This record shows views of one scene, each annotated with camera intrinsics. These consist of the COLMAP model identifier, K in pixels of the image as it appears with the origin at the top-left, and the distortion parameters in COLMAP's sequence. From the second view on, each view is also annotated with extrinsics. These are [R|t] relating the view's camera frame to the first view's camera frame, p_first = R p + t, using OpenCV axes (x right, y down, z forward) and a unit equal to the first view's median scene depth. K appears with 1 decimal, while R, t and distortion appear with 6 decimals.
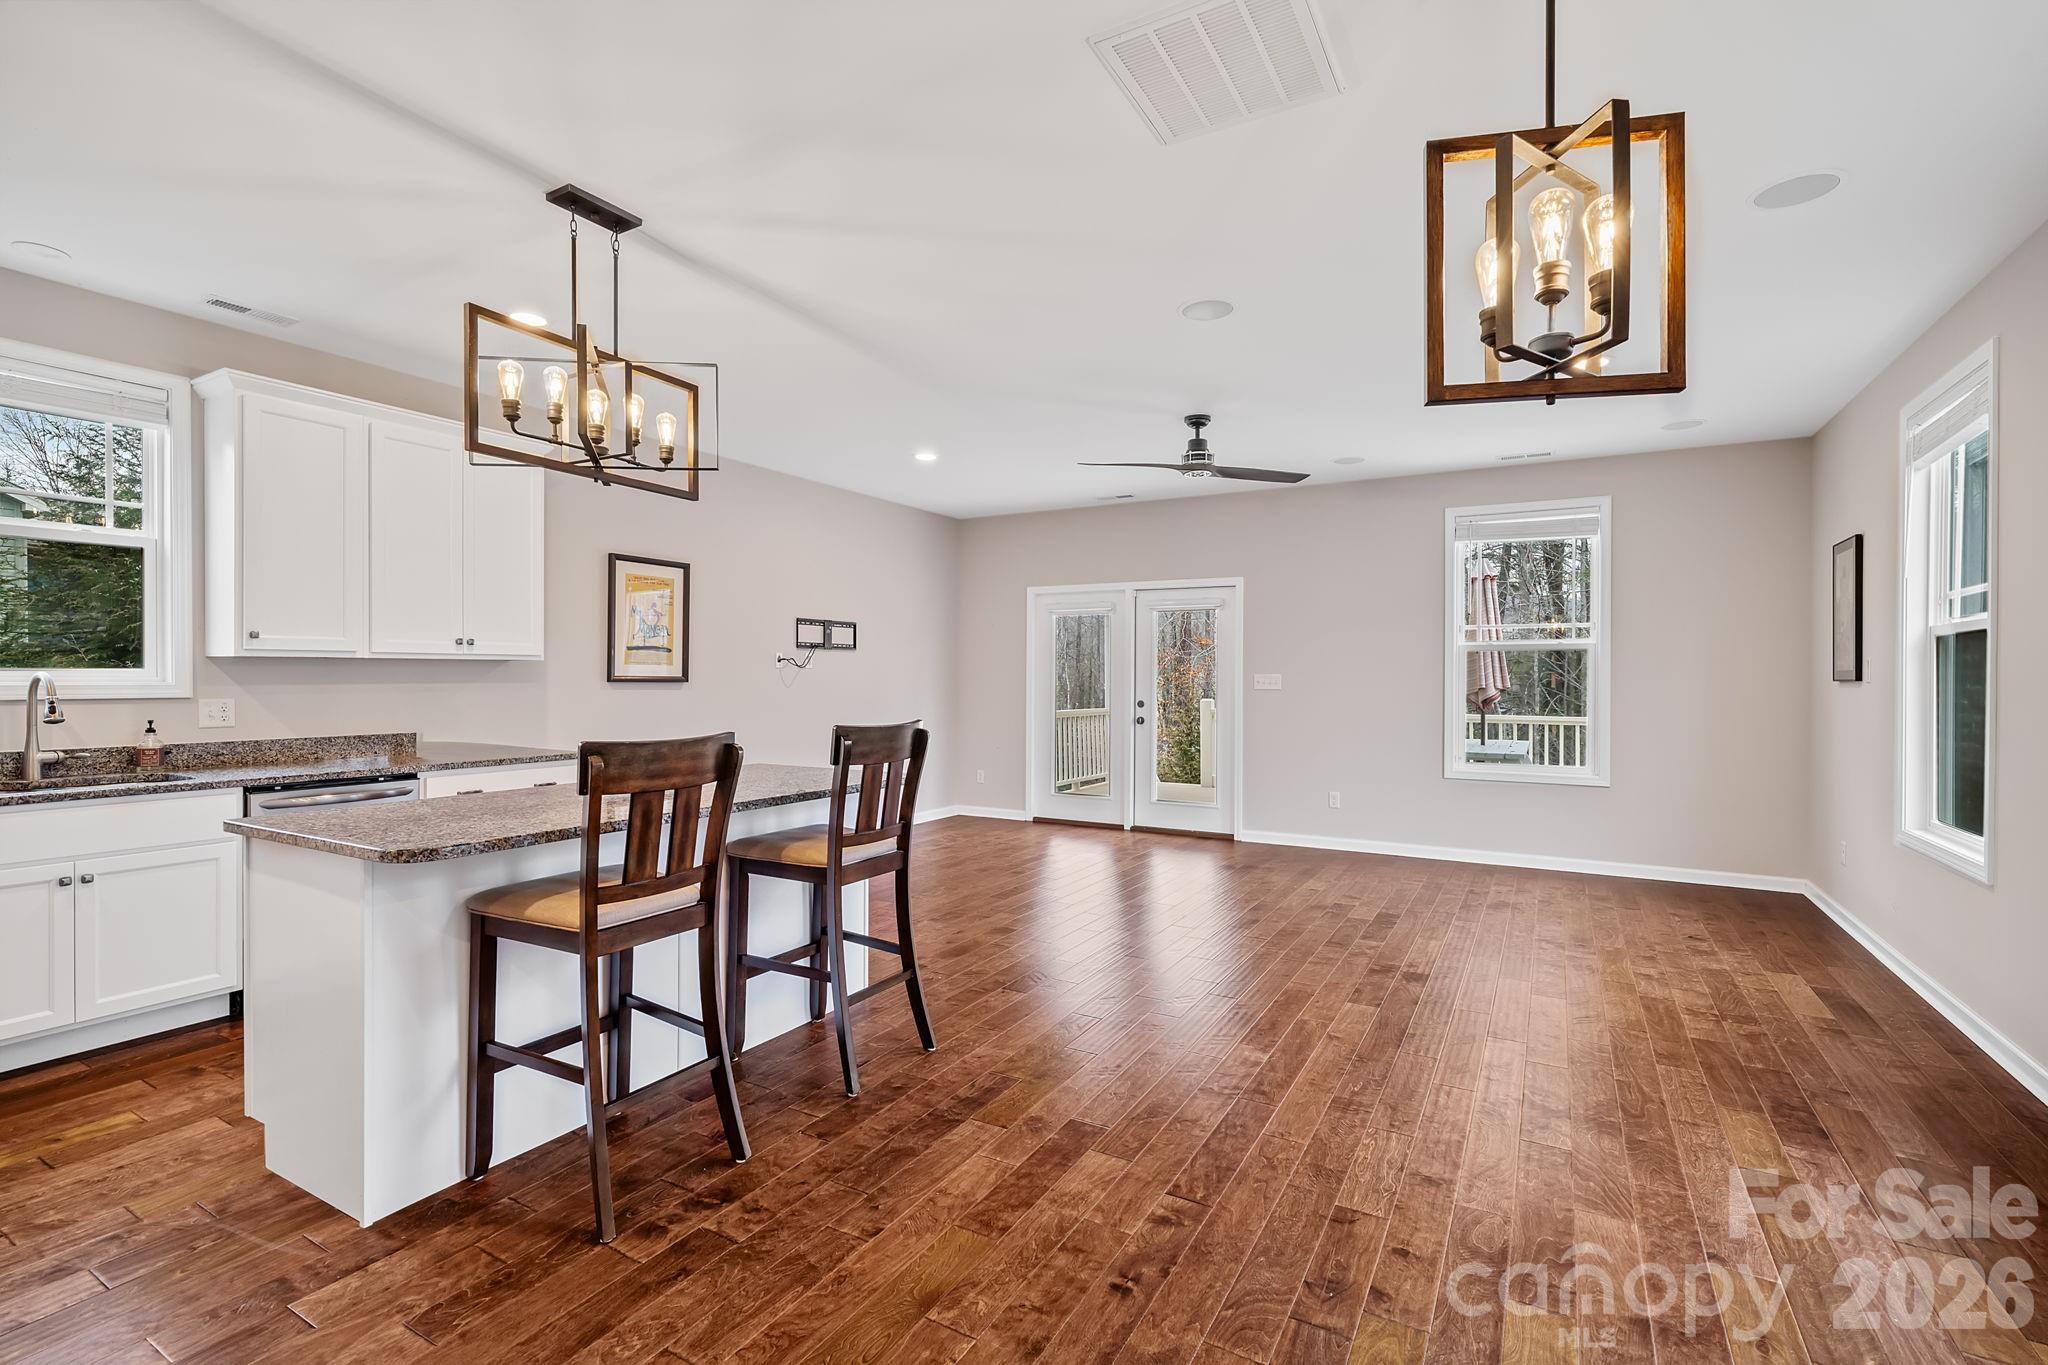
lens RADIAL K [[918.7, 0, 1027.7], [0, 918.7, 677.2], [0, 0, 1]] dist [-0.000242, -0.000082]
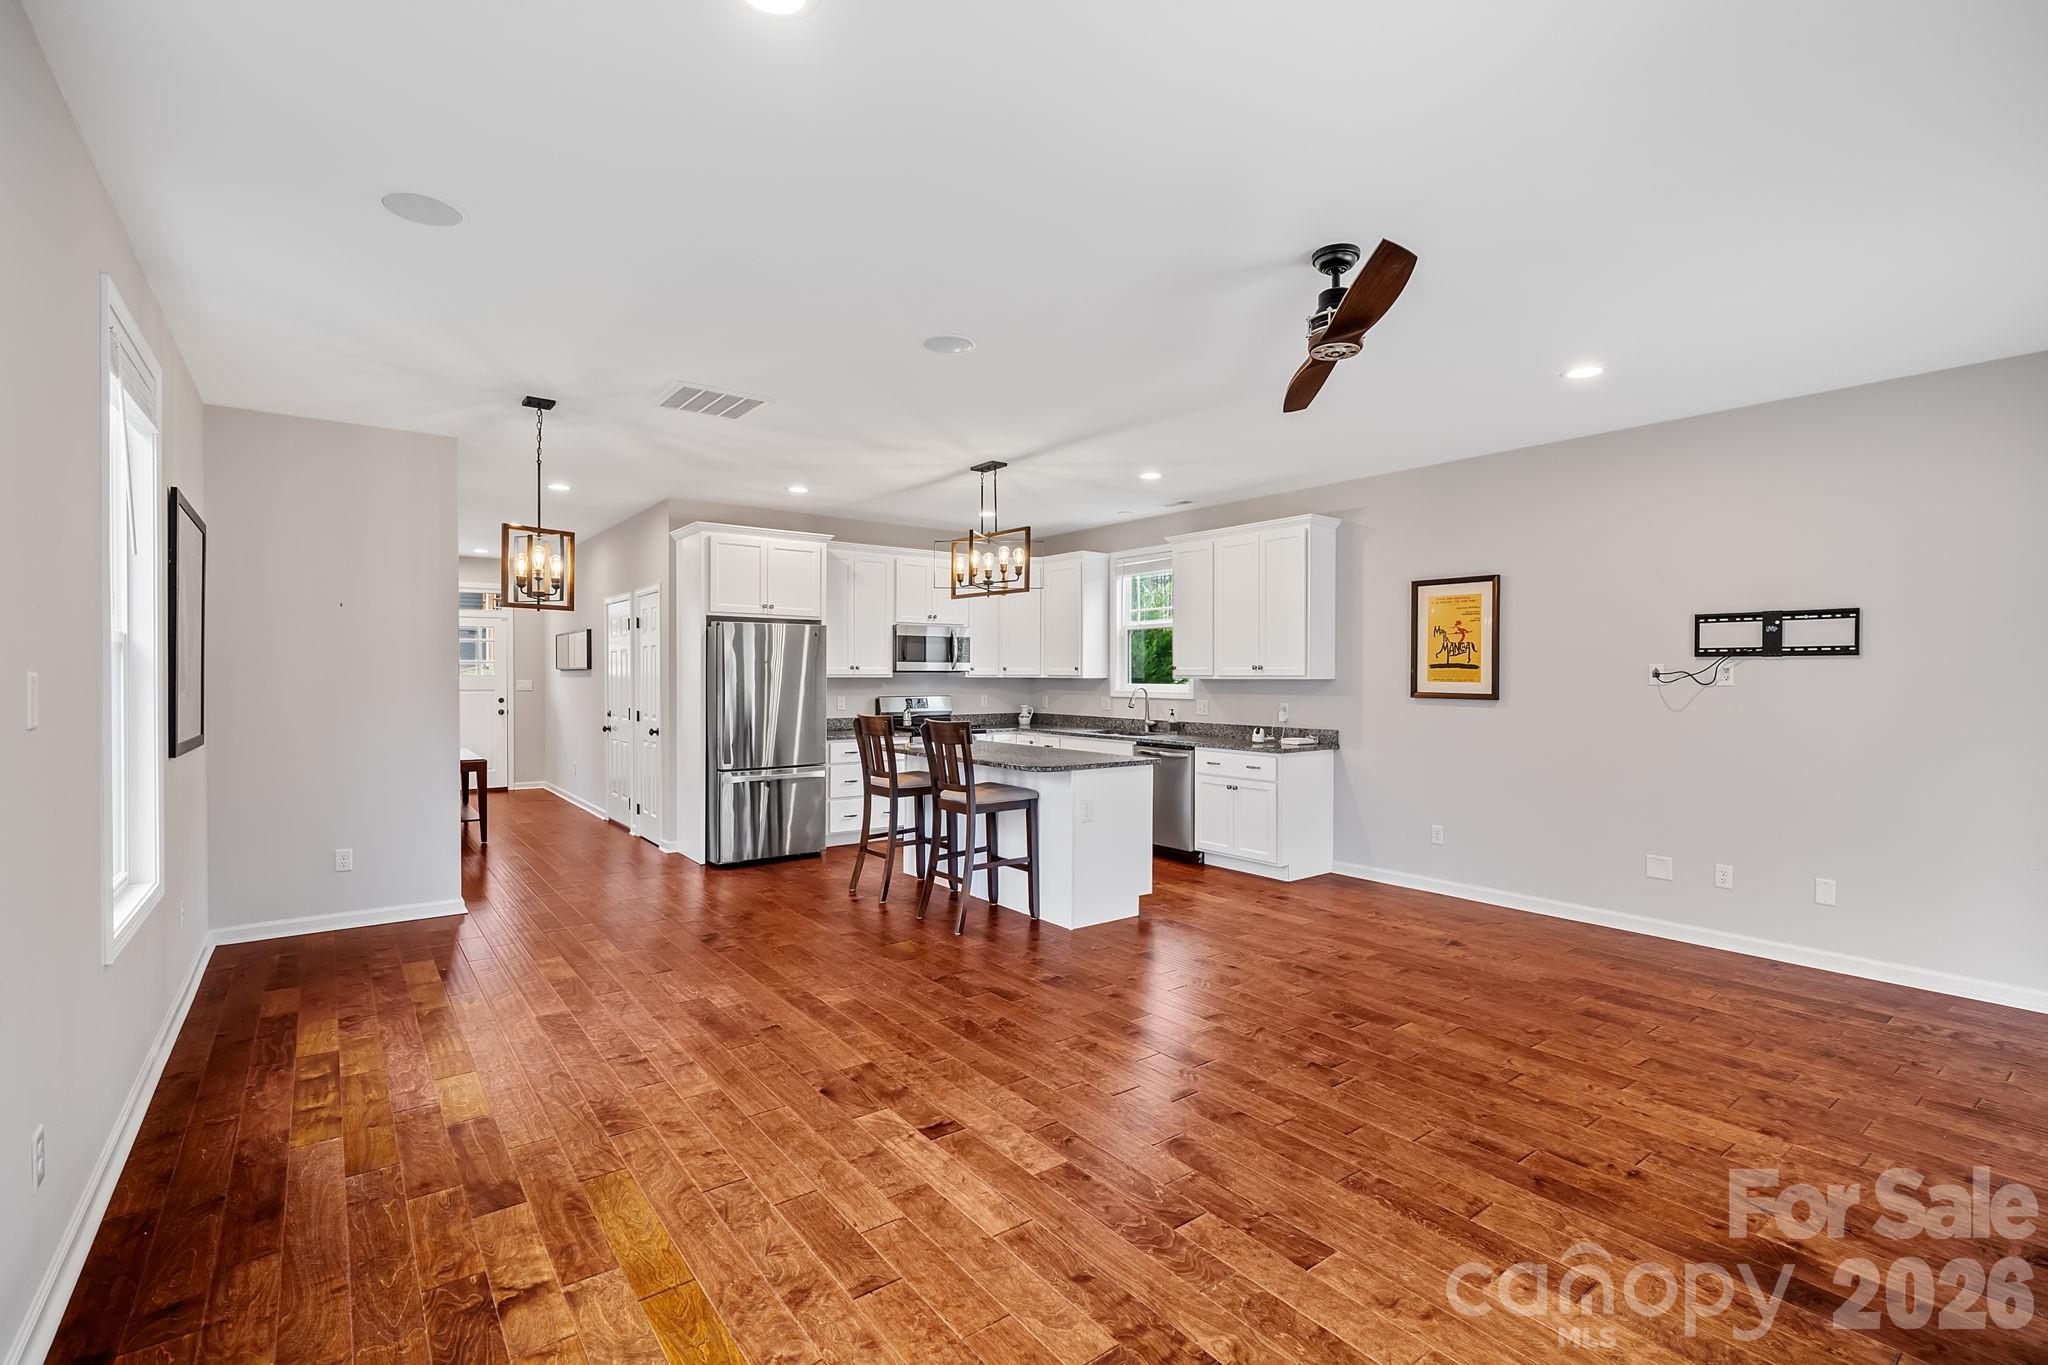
lens RADIAL K [[945.5, 0, 1035.2], [0, 945.5, 681.0], [0, 0, 1]] dist [-0.005406, -0.000056]
pose [[-0.390105, 0.002526, -0.920767, 1.279792], [-0.004408, 0.999980, 0.004610, -0.029726], [0.920760, 0.005857, -0.390086, 1.694865]]
